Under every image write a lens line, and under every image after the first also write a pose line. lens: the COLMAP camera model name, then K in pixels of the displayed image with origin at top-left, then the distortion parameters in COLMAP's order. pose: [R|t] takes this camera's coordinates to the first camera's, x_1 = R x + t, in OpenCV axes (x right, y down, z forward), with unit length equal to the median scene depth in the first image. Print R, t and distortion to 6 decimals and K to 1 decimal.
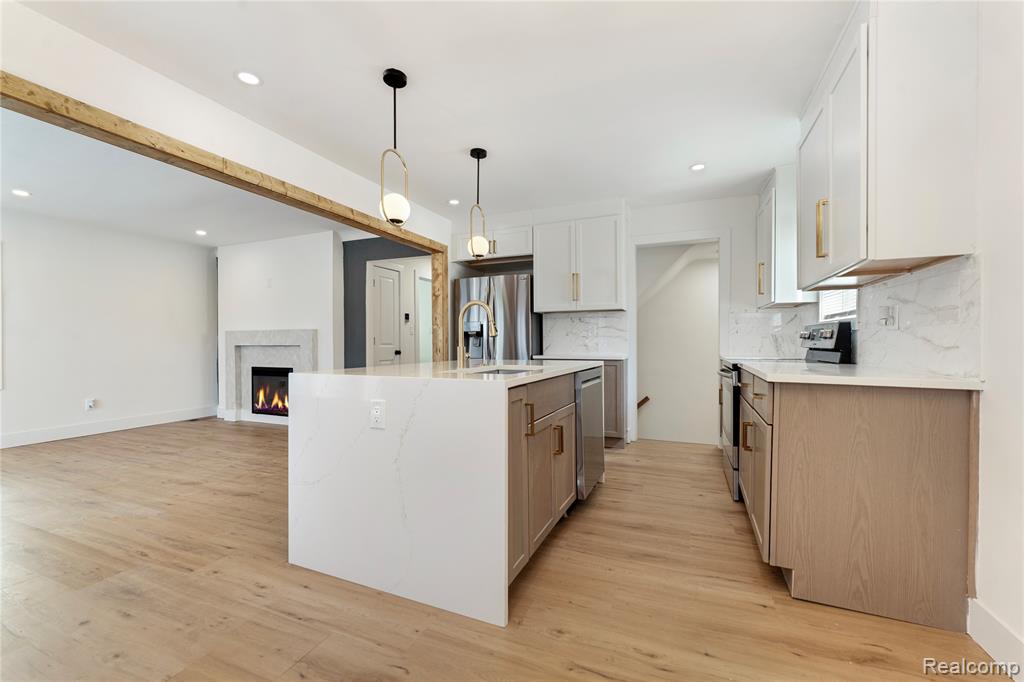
lens RADIAL K [[414.9, 0, 516.0], [0, 414.9, 349.1], [0, 0, 1]] dist [0.000334, -0.001241]
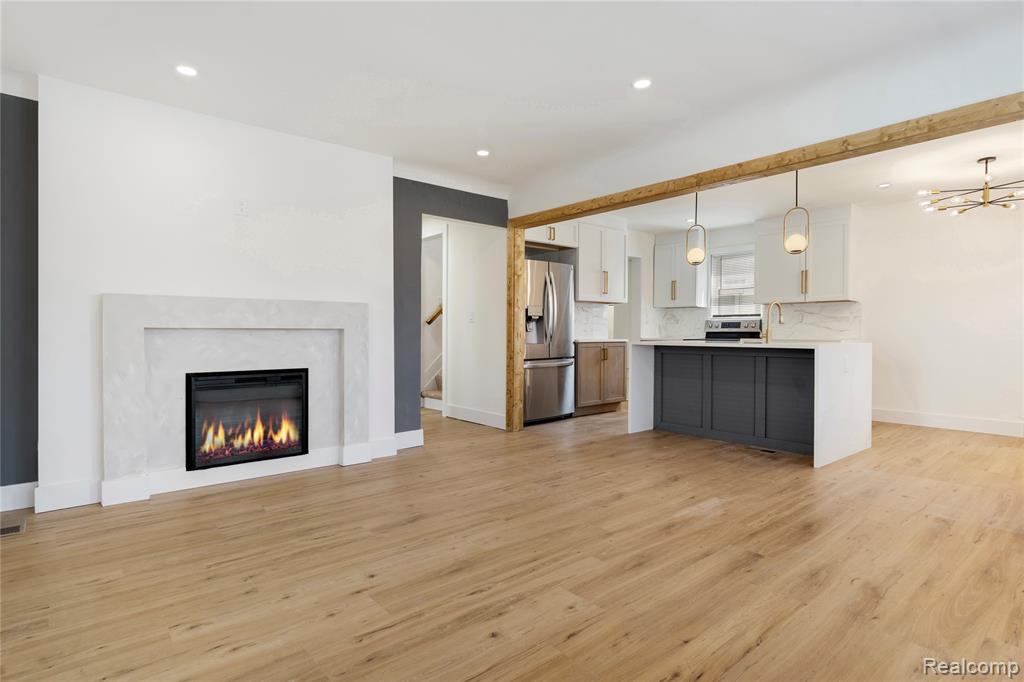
lens RADIAL K [[529.0, 0, 513.2], [0, 529.0, 344.0], [0, 0, 1]] dist [0.011918, 0.000426]
pose [[0.454607, -0.015916, 0.890550, -1.288611], [0.012162, 0.999858, 0.011661, 0.008050], [-0.890609, 0.005529, 0.454736, 0.509311]]
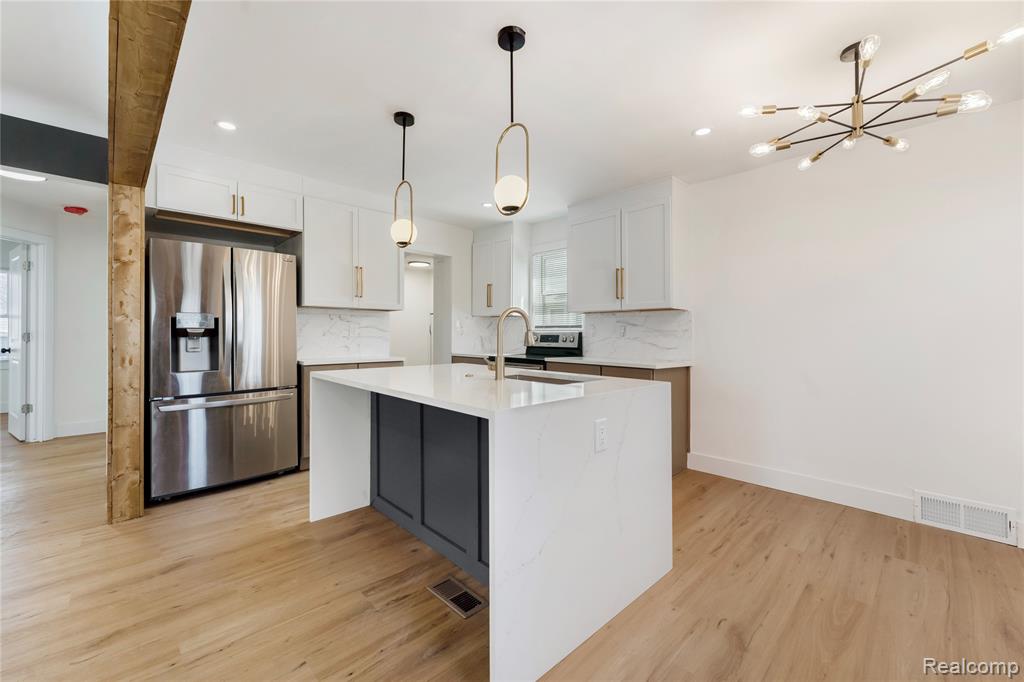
lens RADIAL K [[414.9, 0, 509.2], [0, 414.9, 333.3], [0, 0, 1]] dist [0.000334, -0.001241]
pose [[0.398865, 0.007393, 0.916980, -0.516087], [0.009540, 0.999880, -0.012212, -0.024320], [-0.916960, 0.013619, 0.398747, 0.333328]]
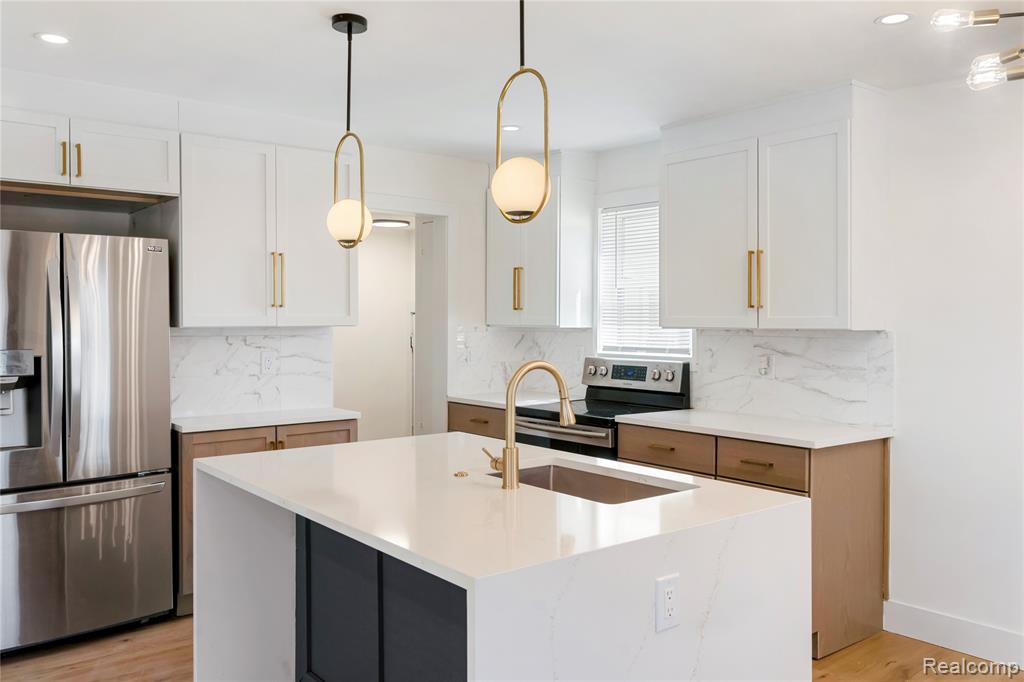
lens RADIAL K [[833.2, 0, 514.9], [0, 833.2, 322.4], [0, 0, 1]] dist [0.000463, -0.001928]
pose [[0.468668, 0.000890, 0.883374, -0.571826], [0.011831, 0.999903, -0.007284, -0.083473], [-0.883295, 0.013865, 0.468612, 0.269642]]
